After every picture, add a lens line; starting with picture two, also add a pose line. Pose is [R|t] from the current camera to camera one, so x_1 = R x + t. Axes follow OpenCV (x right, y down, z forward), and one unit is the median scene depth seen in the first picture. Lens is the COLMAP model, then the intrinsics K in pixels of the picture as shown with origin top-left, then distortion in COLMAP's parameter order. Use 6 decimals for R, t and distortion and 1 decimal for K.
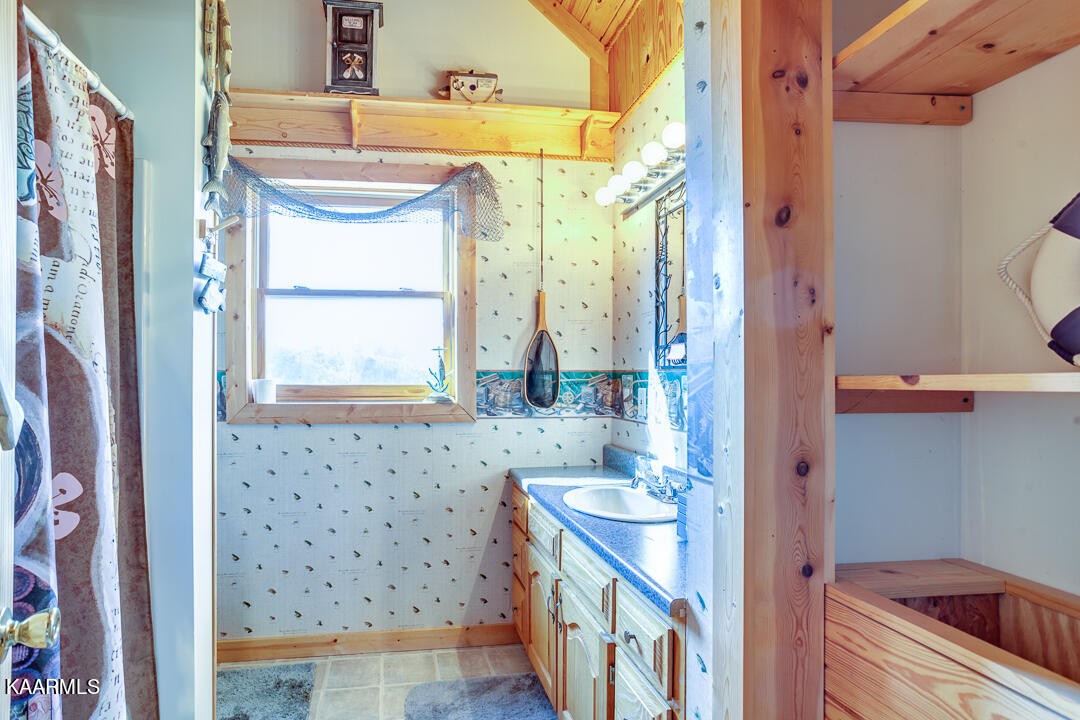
lens RADIAL K [[957.3, 0, 540.0], [0, 957.3, 360.0], [0, 0, 1]] dist [0.008130, 0.006601]
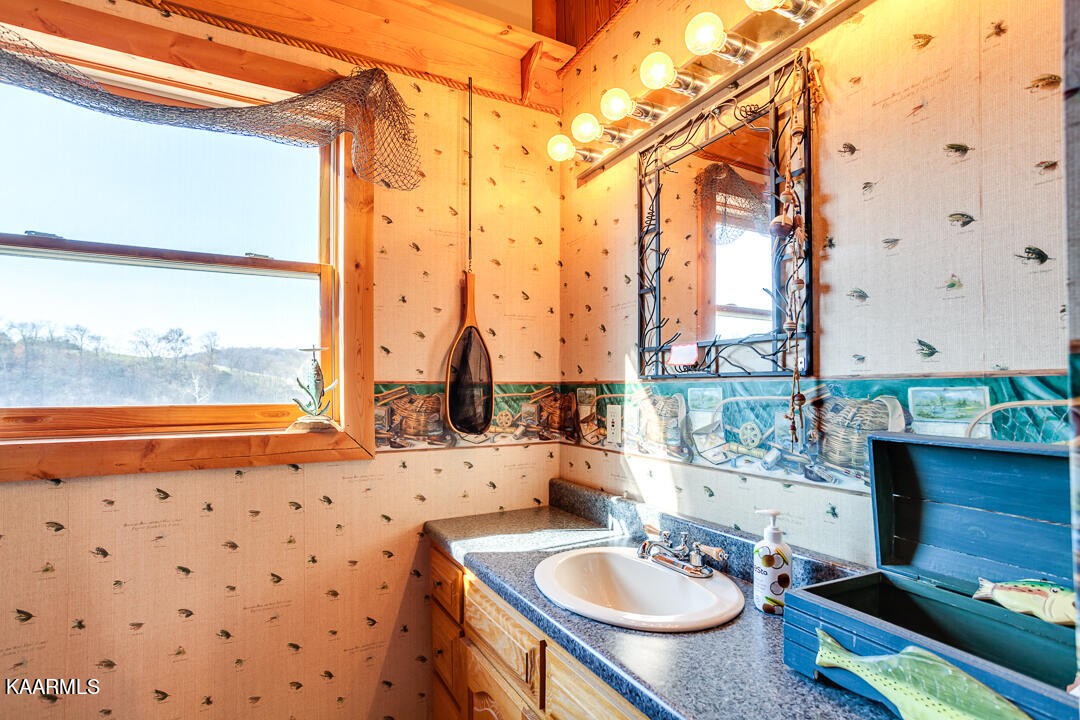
lens RADIAL K [[548.6, 0, 580.0], [0, 548.6, 383.3], [0, 0, 1]] dist [-0.039108, 0.025424]
pose [[0.931723, -0.000836, 0.363169, -0.071009], [-0.000863, 0.999989, 0.004516, 0.009907], [-0.363169, -0.004521, 0.931712, 0.587481]]
